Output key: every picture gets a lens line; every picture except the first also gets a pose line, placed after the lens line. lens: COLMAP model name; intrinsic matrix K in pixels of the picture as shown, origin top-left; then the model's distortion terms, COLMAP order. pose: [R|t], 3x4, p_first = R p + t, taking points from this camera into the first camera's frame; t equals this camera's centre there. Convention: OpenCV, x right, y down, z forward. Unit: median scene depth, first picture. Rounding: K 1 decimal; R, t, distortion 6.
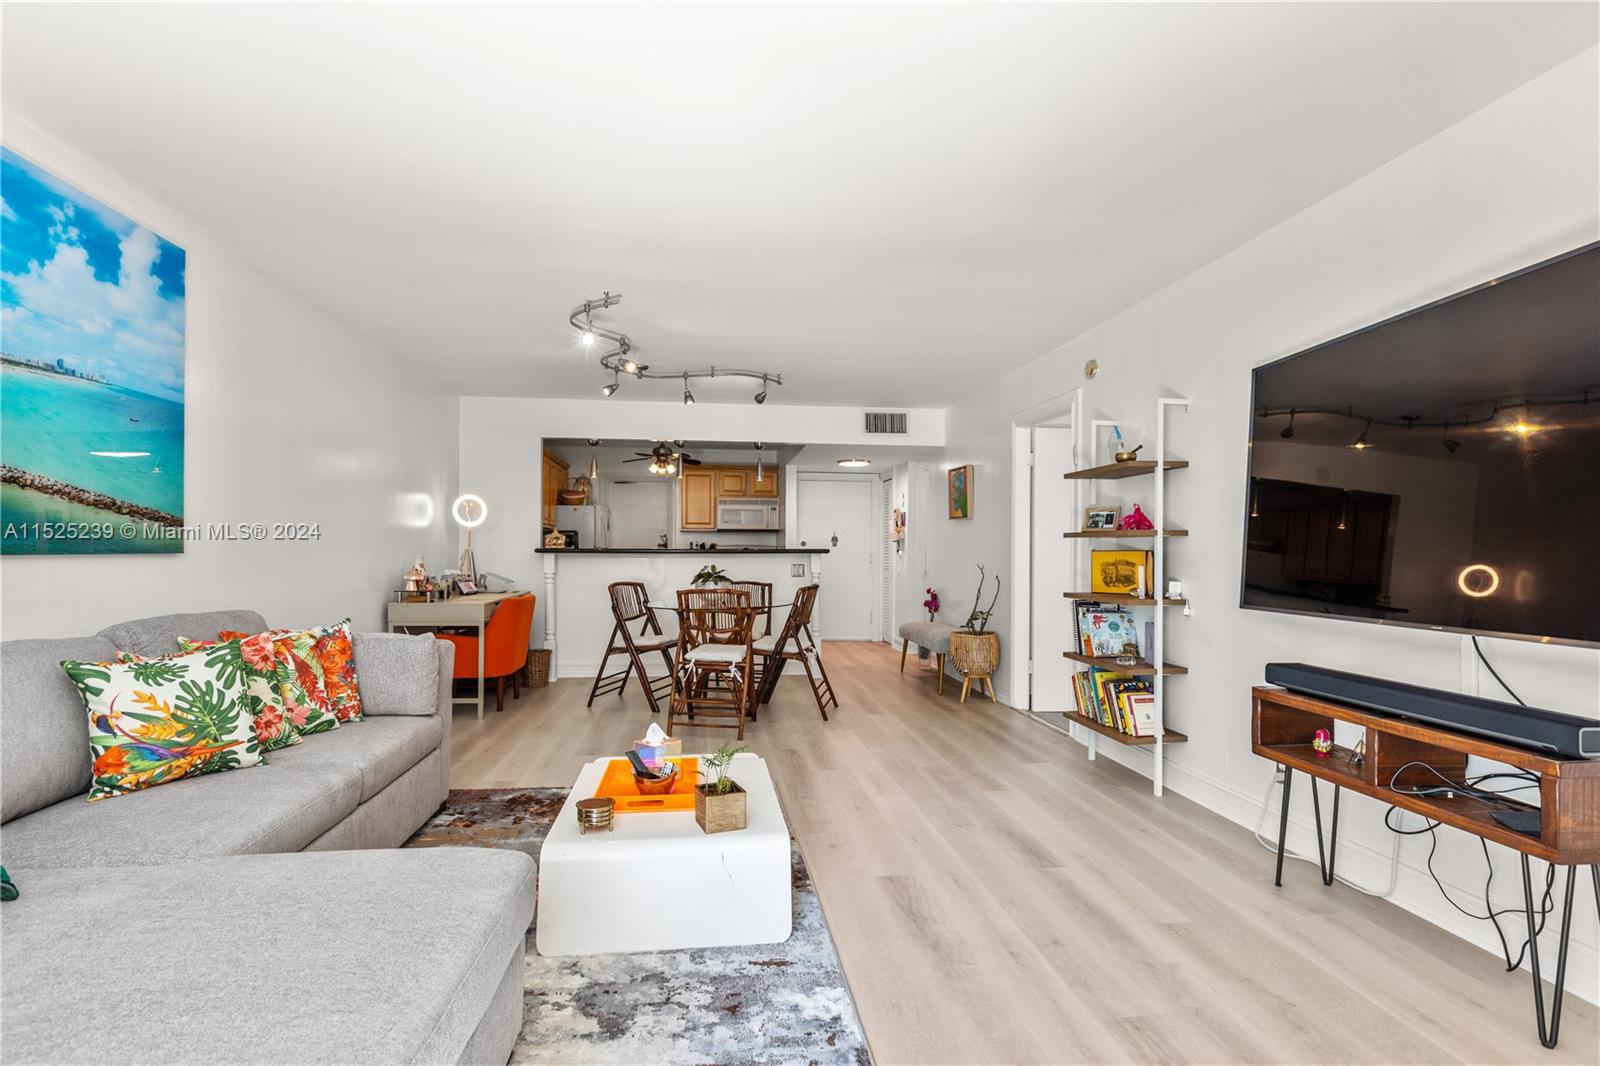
lens RADIAL K [[726.8, 0, 797.6], [0, 726.8, 544.9], [0, 0, 1]] dist [-0.017163, 0.000089]
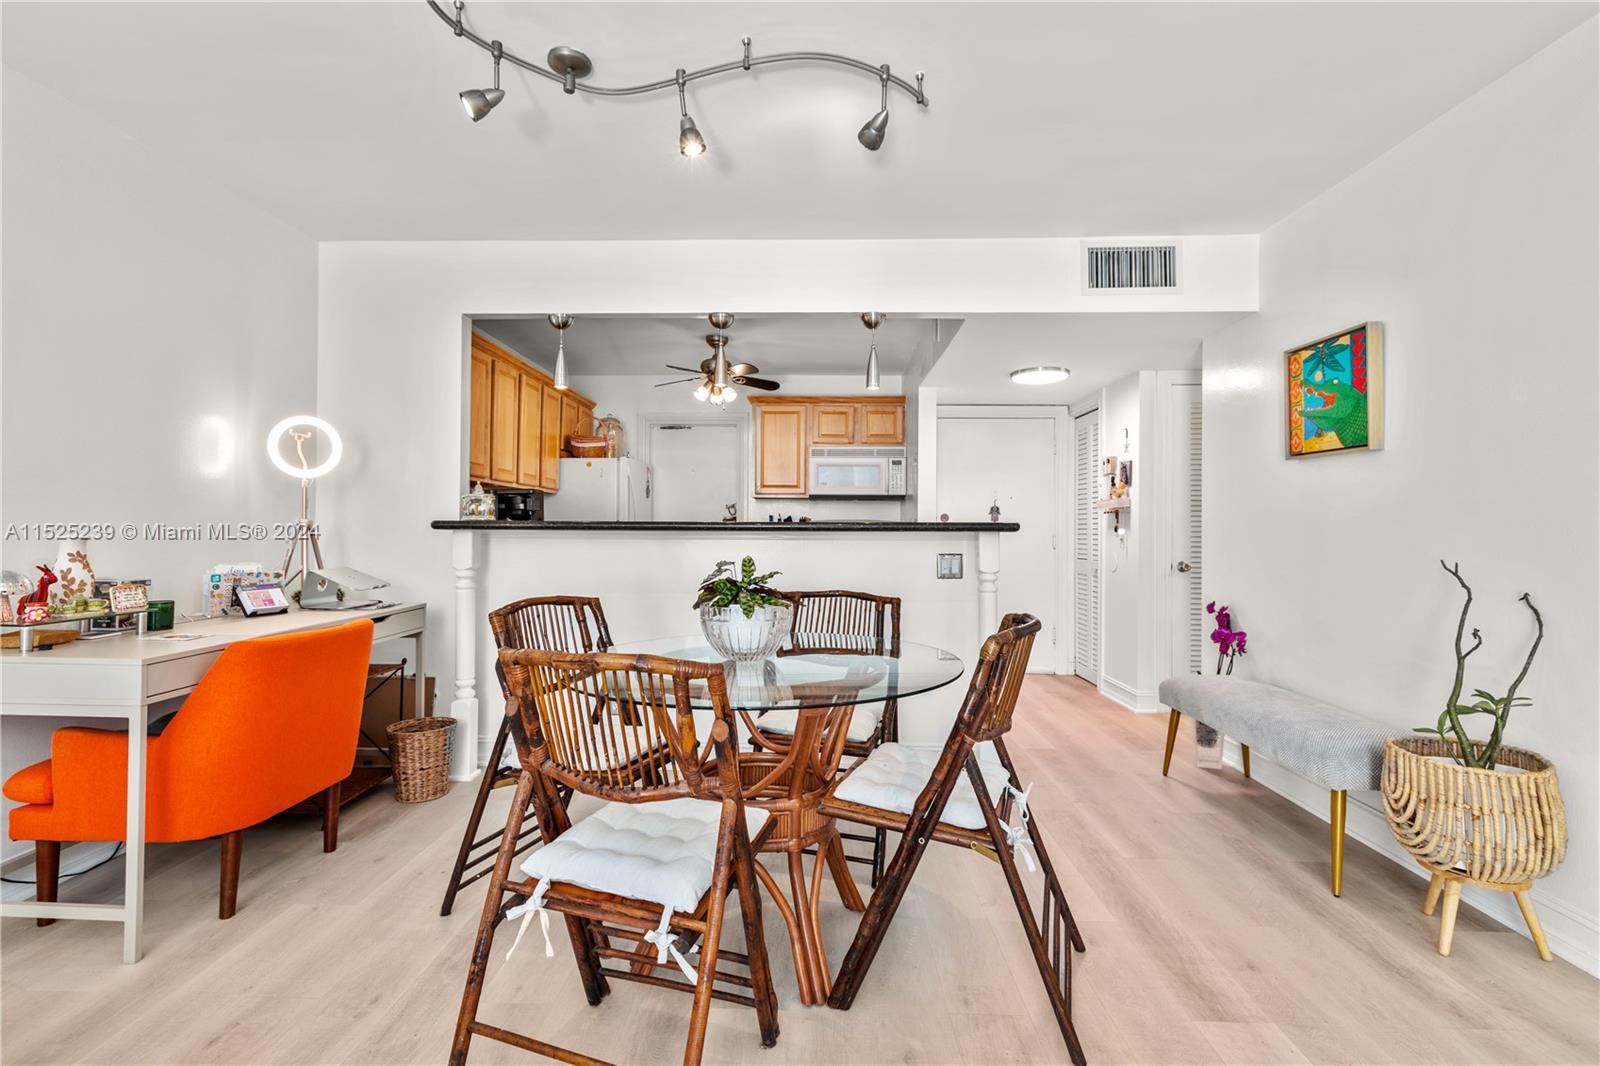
lens RADIAL K [[726.8, 0, 787.2], [0, 726.8, 530.4], [0, 0, 1]] dist [-0.017163, 0.000089]
pose [[0.984533, 0.002514, -0.175182, -0.022485], [-0.001221, 0.999971, 0.007488, 0.007047], [0.175196, -0.007158, 0.984508, 0.487976]]
